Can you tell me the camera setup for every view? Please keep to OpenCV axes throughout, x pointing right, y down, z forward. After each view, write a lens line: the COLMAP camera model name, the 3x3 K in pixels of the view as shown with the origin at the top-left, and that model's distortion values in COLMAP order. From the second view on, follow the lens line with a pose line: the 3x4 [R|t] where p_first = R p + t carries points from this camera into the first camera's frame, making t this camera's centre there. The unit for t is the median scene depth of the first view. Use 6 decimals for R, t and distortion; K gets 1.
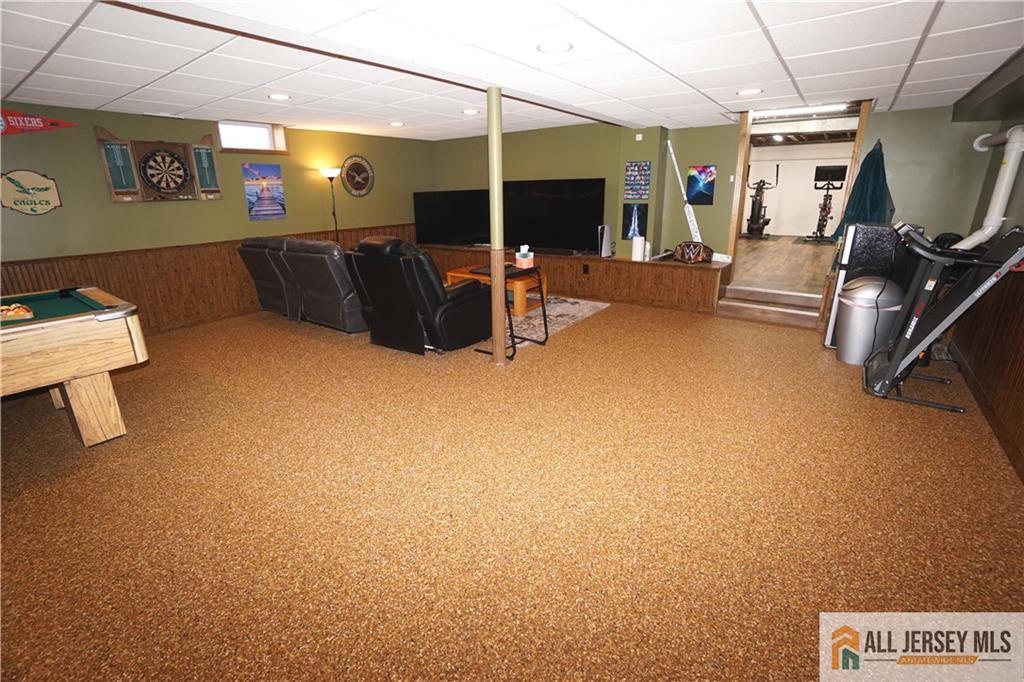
lens RADIAL K [[451.2, 0, 488.9], [0, 451.2, 340.4], [0, 0, 1]] dist [-0.061198, 0.021379]
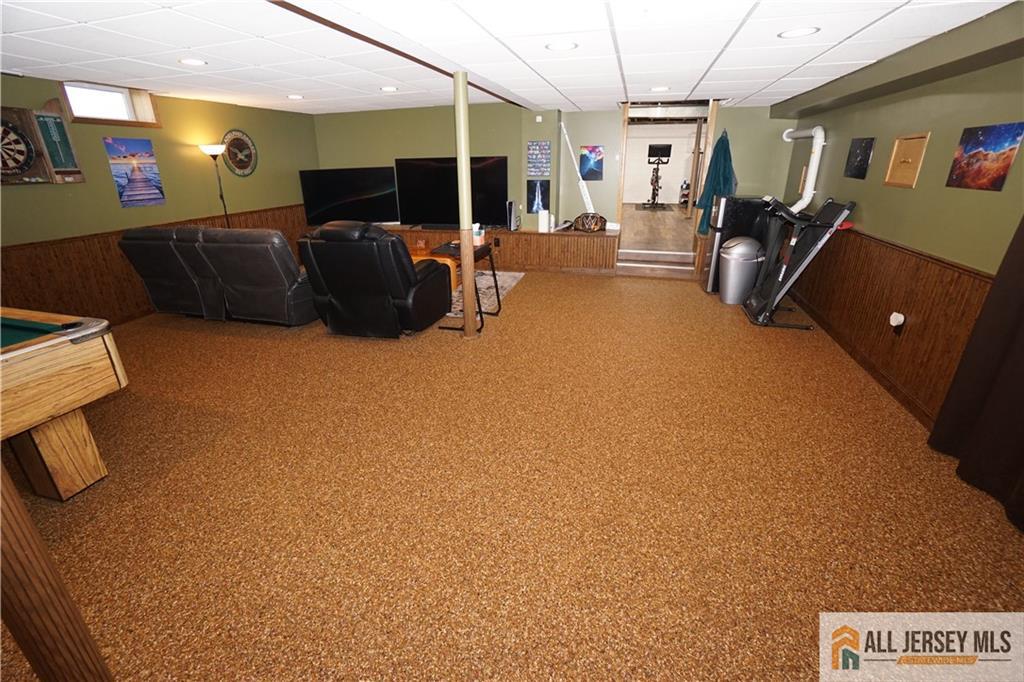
lens RADIAL K [[451.2, 0, 474.2], [0, 451.2, 339.7], [0, 0, 1]] dist [-0.061198, 0.021379]
pose [[0.936794, -0.126289, 0.326293, -0.278544], [0.107795, 0.991398, 0.074231, -0.018055], [-0.332861, -0.034366, 0.942349, -0.001744]]
